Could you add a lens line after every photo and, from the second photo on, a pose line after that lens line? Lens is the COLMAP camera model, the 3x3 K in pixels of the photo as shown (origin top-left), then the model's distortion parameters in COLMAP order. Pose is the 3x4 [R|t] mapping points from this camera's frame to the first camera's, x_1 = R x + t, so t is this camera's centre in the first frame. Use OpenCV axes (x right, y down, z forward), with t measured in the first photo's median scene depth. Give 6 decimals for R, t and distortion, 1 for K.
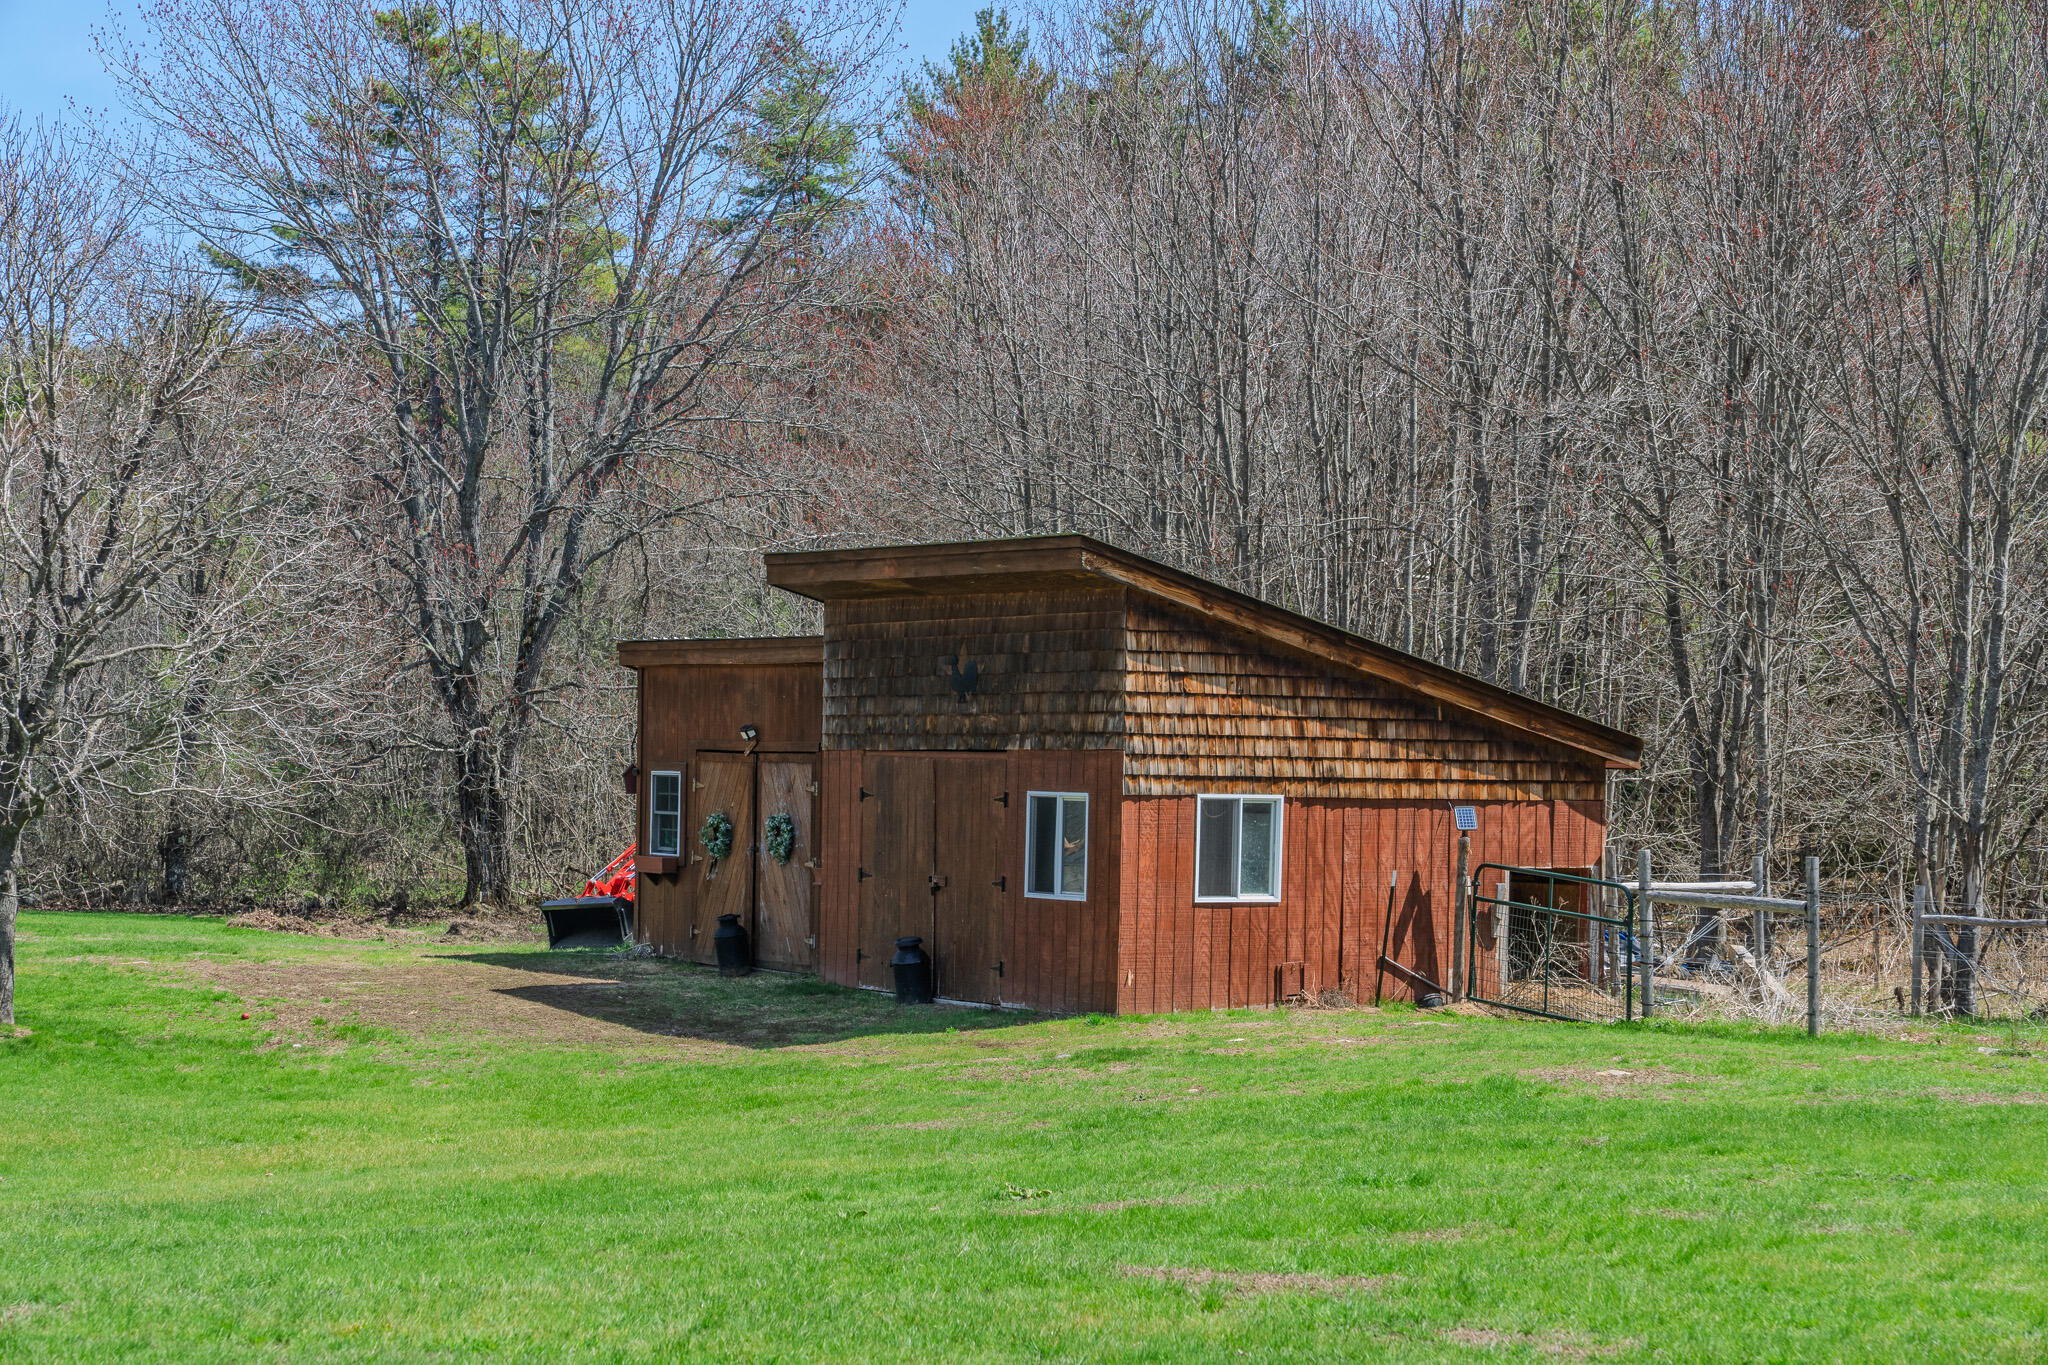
lens RADIAL K [[4112.8, 0, 1024.0], [0, 4112.8, 682.5], [0, 0, 1]] dist [-0.013877, -0.034992]
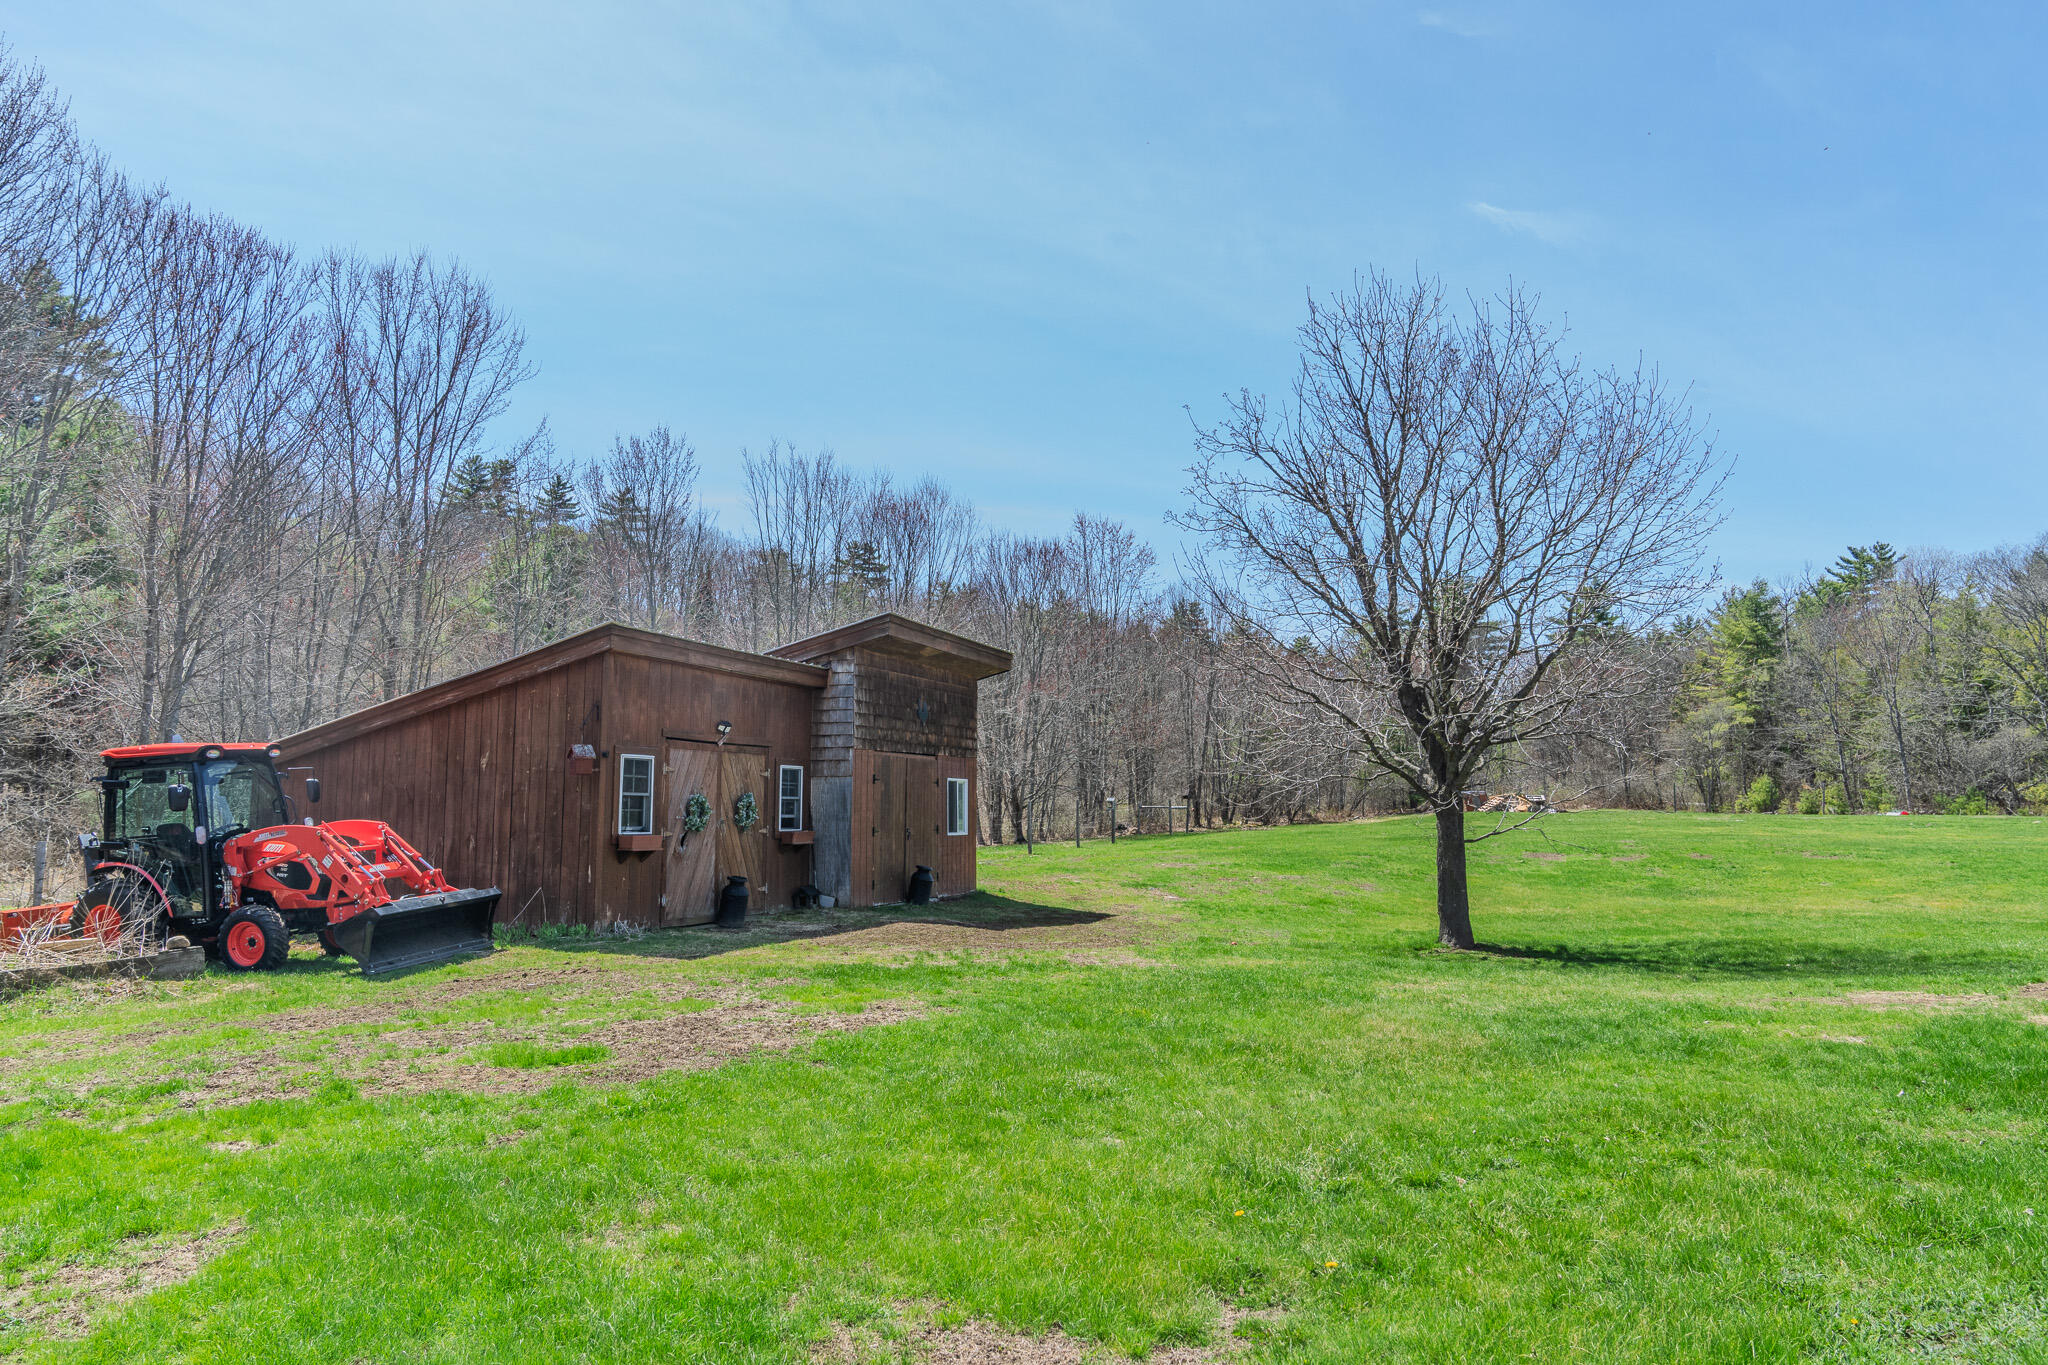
lens RADIAL K [[1524.7, 0, 1024.0], [0, 1524.7, 682.5], [0, 0, 1]] dist [-0.000948, 0.002936]
pose [[-0.654701, 0.024536, 0.755490, -0.504635], [-0.048039, 0.996102, -0.073980, 0.030456], [-0.754360, -0.084728, -0.650970, 1.323068]]
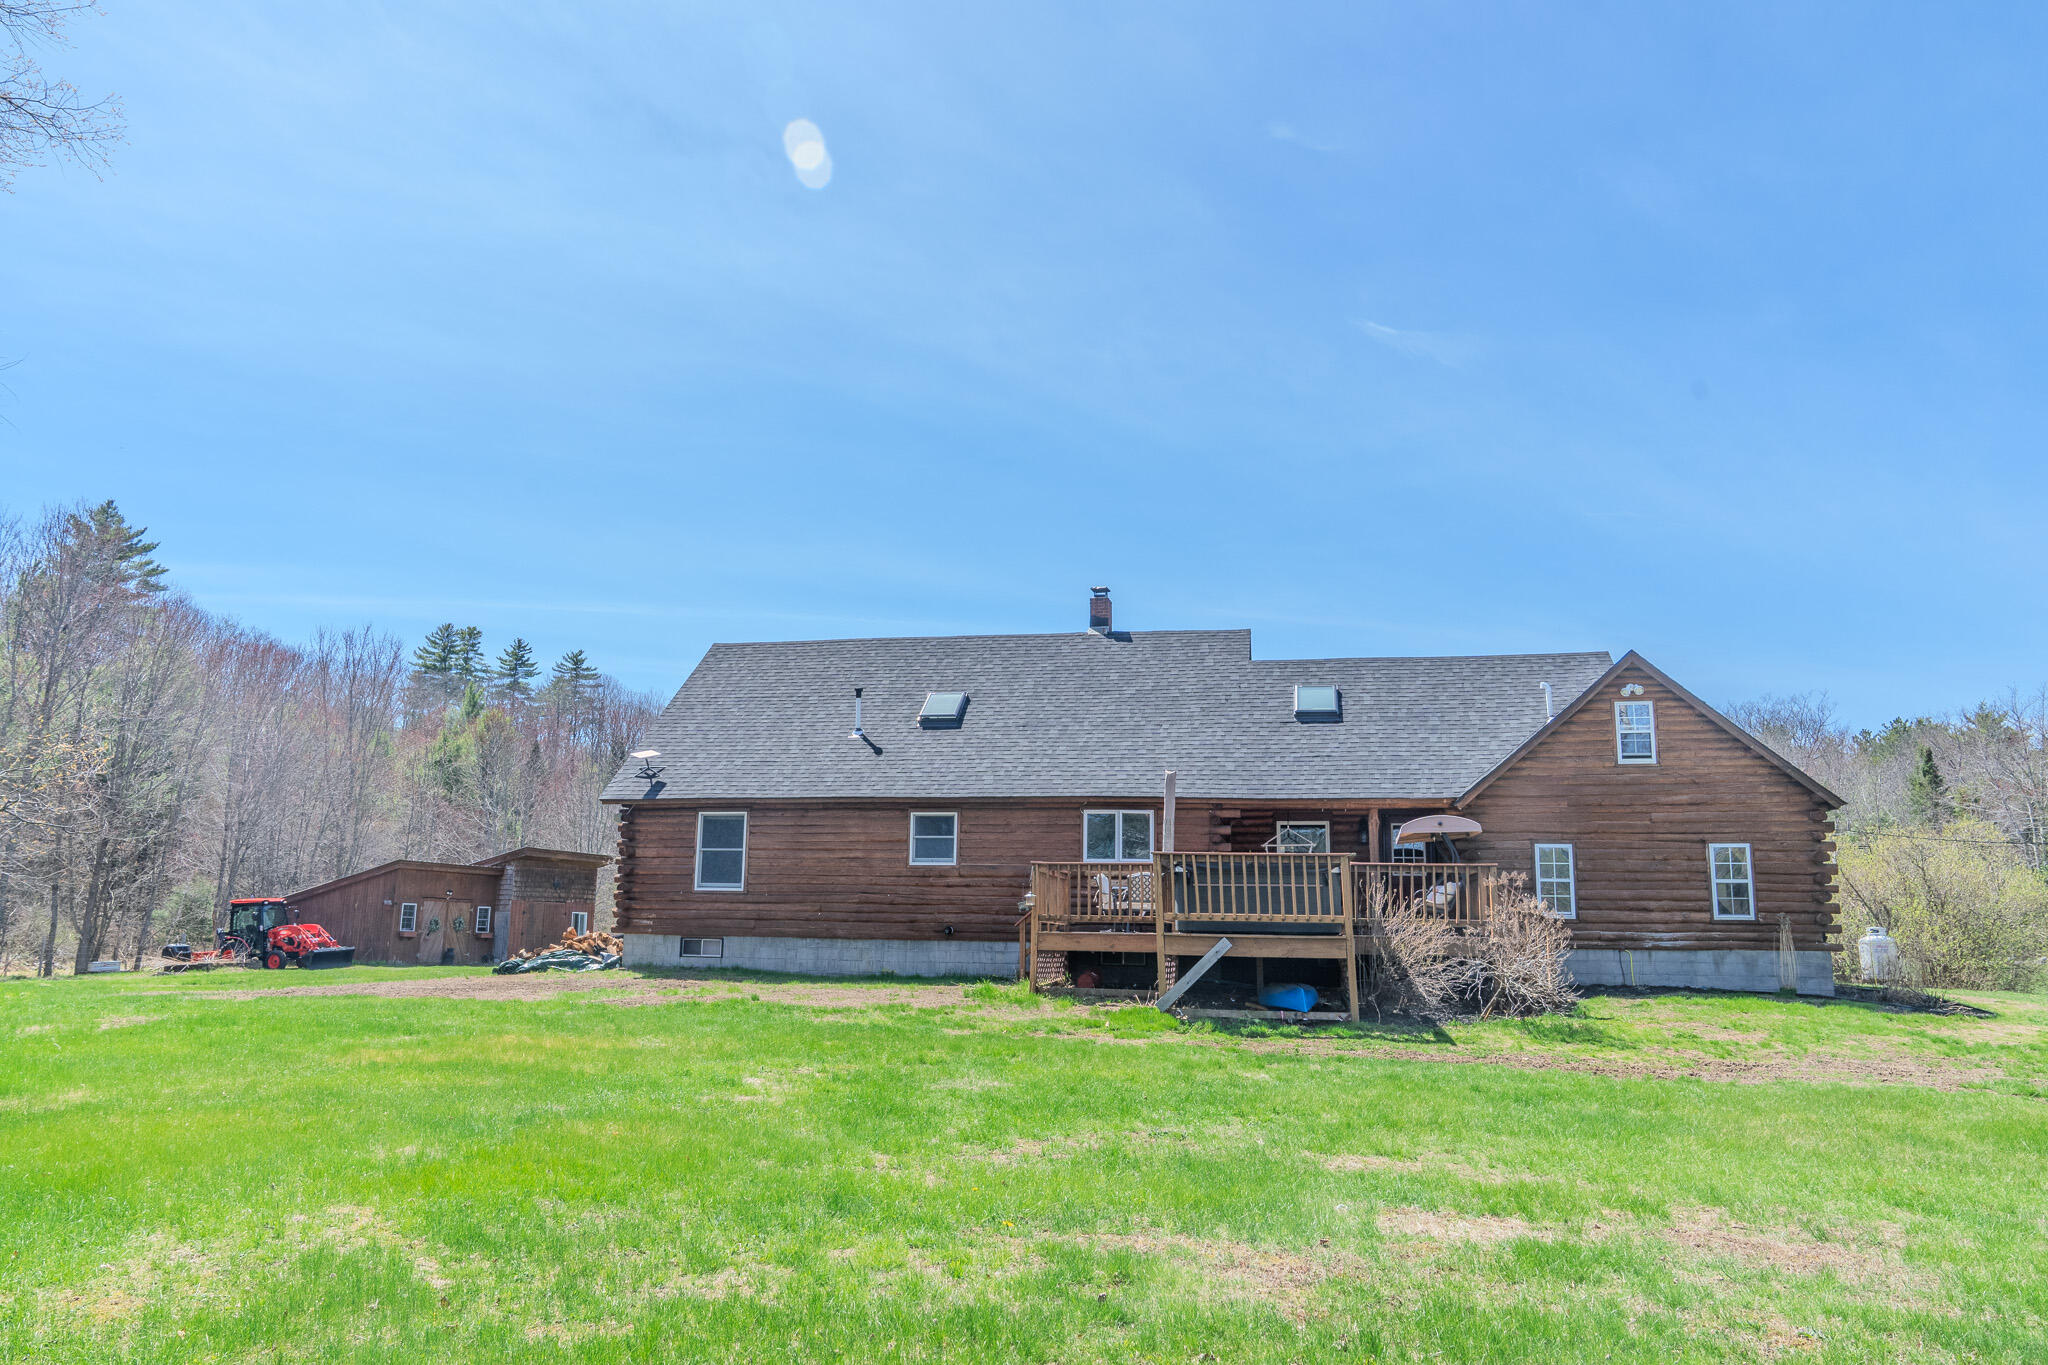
lens RADIAL K [[1524.7, 0, 1024.0], [0, 1524.7, 682.5], [0, 0, 1]] dist [-0.000948, 0.002936]
pose [[-0.659670, 0.076982, 0.747603, -1.409659], [-0.061701, 0.985835, -0.155957, 0.008803], [-0.749019, -0.149008, -0.645575, 1.586246]]
